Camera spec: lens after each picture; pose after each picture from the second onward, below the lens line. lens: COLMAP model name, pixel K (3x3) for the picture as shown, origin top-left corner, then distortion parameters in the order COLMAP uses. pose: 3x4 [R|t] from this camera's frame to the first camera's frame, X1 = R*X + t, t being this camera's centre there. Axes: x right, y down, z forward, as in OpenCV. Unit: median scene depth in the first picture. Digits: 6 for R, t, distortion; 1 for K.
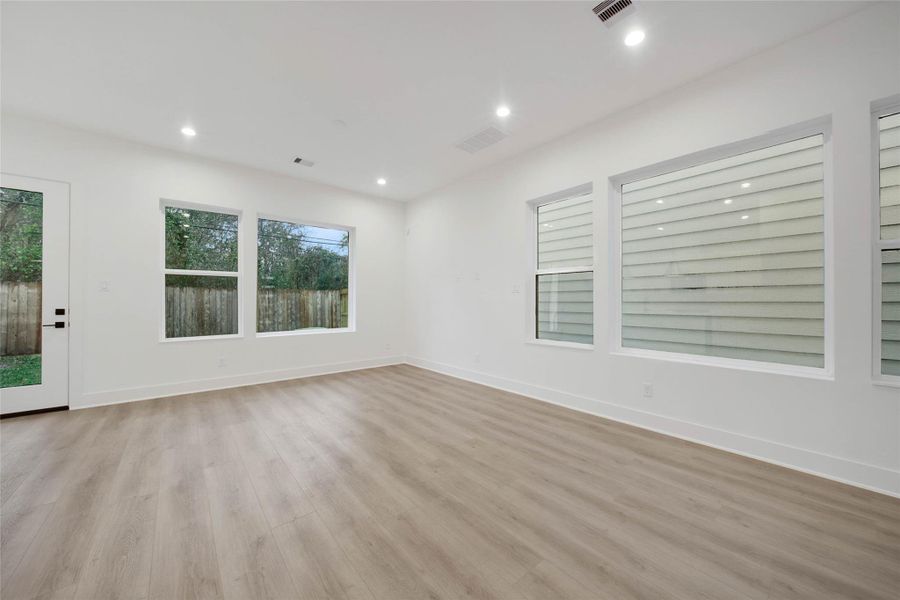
lens RADIAL K [[327.2, 0, 454.2], [0, 327.2, 301.4], [0, 0, 1]] dist [0.003567, 0.000036]
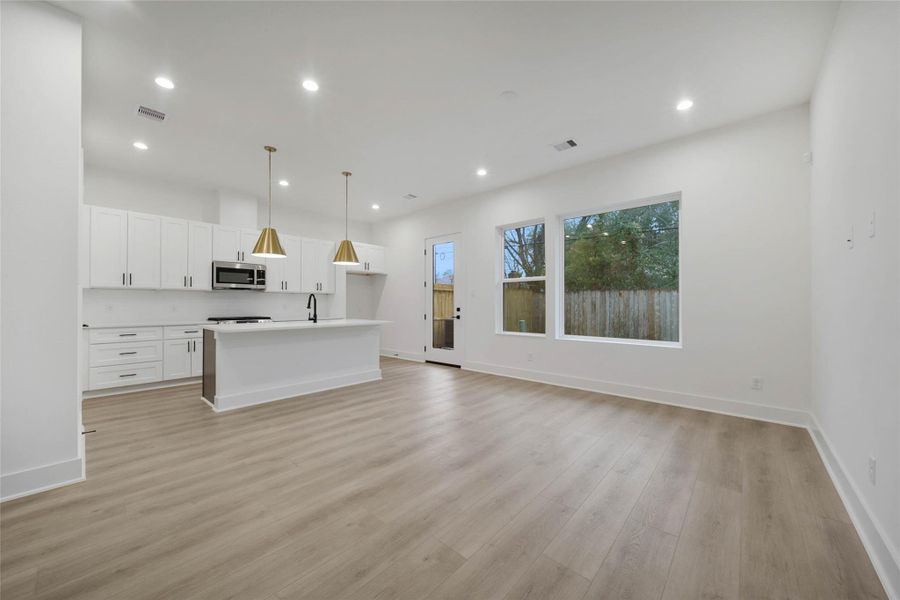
lens RADIAL K [[327.2, 0, 451.8], [0, 327.2, 299.4], [0, 0, 1]] dist [0.003567, 0.000036]
pose [[0.133672, -0.014457, -0.990920, 0.650937], [0.001884, 0.999895, -0.014334, 0.005085], [0.991024, 0.000049, 0.133685, 0.996290]]
